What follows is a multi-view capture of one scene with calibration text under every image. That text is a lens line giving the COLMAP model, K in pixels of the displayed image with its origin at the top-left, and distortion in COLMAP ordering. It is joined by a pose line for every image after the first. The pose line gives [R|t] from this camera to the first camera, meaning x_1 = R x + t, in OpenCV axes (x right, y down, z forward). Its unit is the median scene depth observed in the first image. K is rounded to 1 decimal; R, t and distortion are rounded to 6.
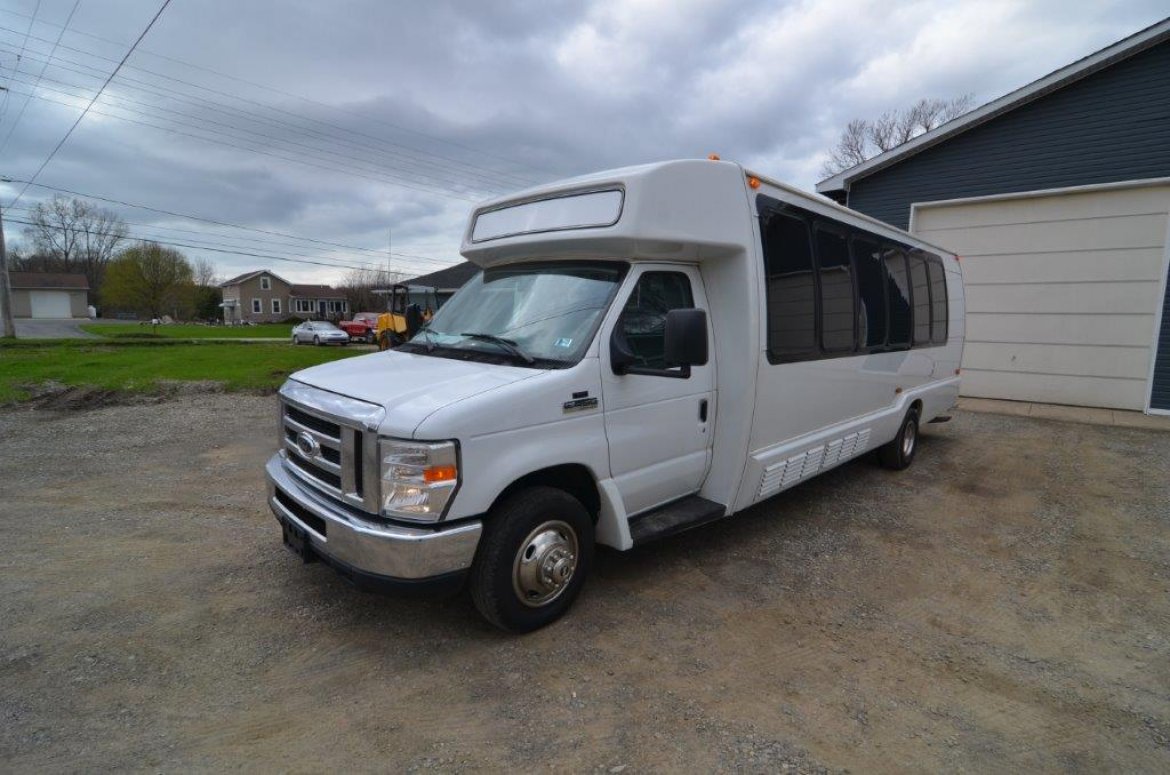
lens RADIAL K [[624.5, 0, 584.2], [0, 624.5, 387.6], [0, 0, 1]] dist [-0.004397, -0.013393]
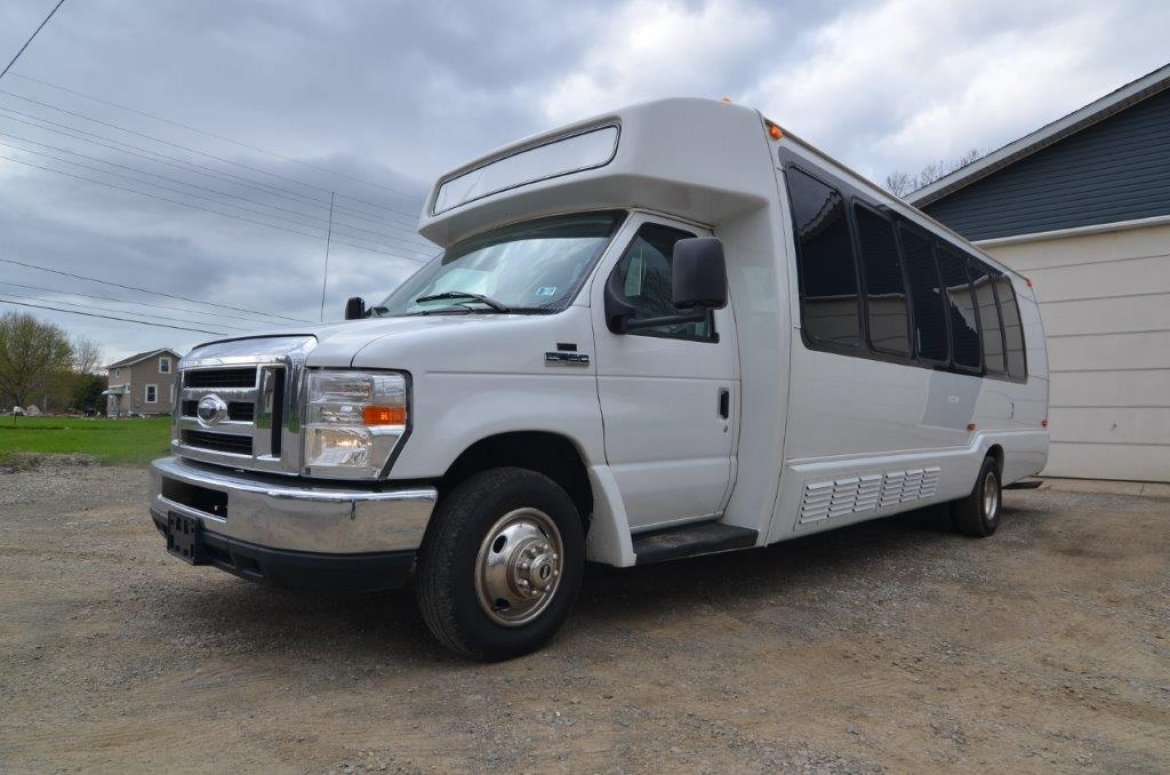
lens RADIAL K [[799.2, 0, 585.0], [0, 799.2, 387.5], [0, 0, 1]] dist [-0.004110, -0.008104]
pose [[0.999818, 0.001721, 0.018978, -0.002250], [0.001693, 0.983952, -0.178427, 0.227724], [-0.018981, 0.178427, 0.983770, 0.019581]]
